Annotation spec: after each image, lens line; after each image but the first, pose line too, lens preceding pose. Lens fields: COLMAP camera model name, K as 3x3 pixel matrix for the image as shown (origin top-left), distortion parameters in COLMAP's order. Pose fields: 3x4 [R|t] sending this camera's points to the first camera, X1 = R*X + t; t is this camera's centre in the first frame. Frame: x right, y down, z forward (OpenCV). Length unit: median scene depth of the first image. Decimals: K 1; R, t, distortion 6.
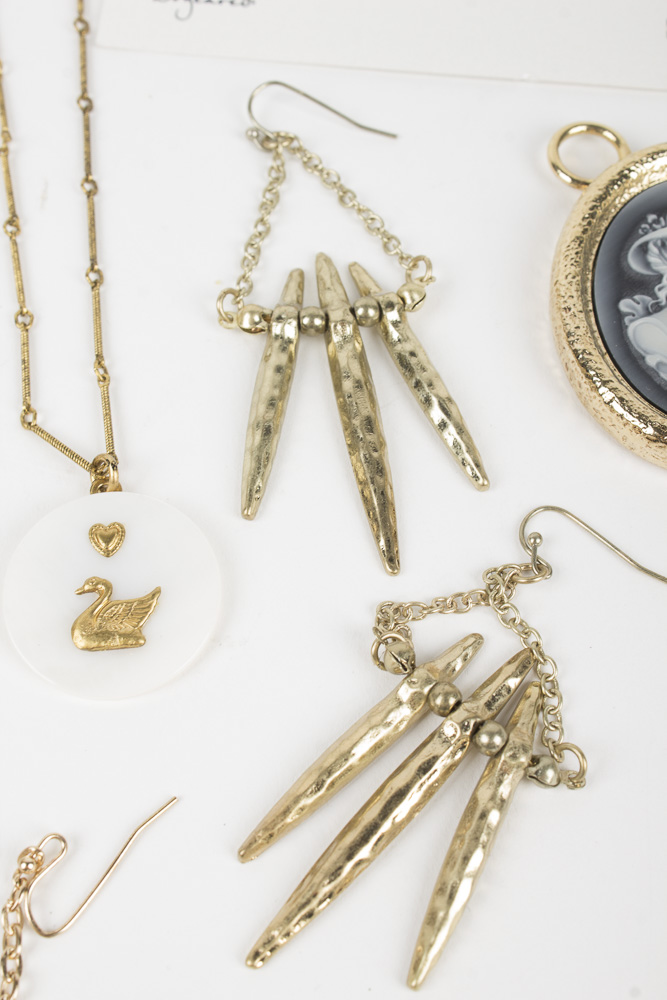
lens RADIAL K [[1562.3, 0, 333.5], [0, 1562.3, 500.0], [0, 0, 1]] dist [-0.016930, -0.004954]
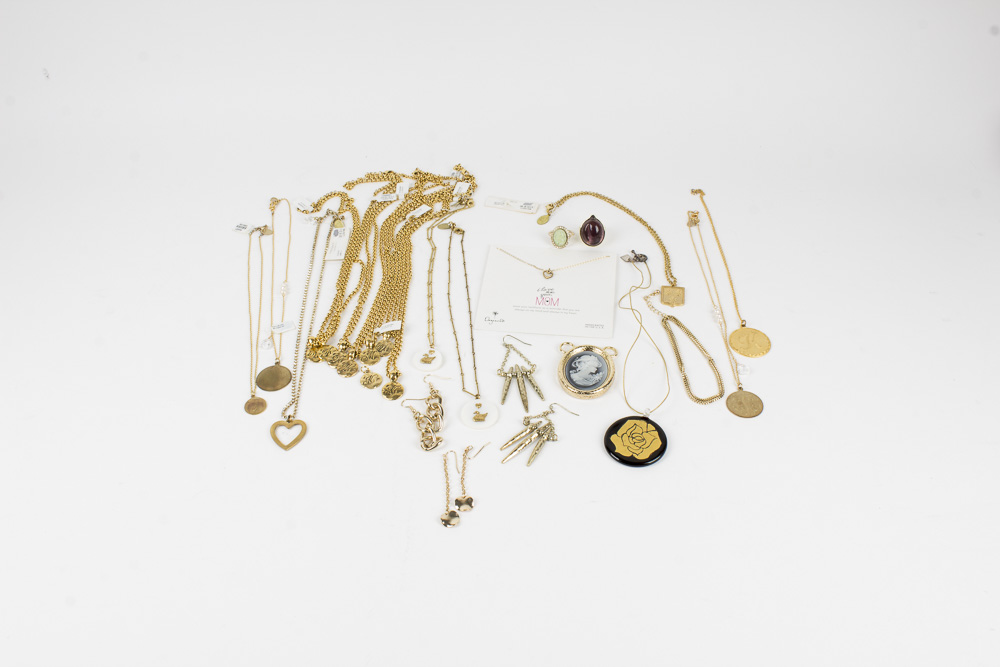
lens RADIAL K [[997.5, 0, 500.0], [0, 997.5, 333.5], [0, 0, 1]] dist [-0.071981, -0.000735]
pose [[0.998787, -0.000260, -0.049231, 0.112276], [-0.015276, 0.948987, -0.314944, 0.880750], [0.046802, 0.315314, 0.947833, -2.453245]]
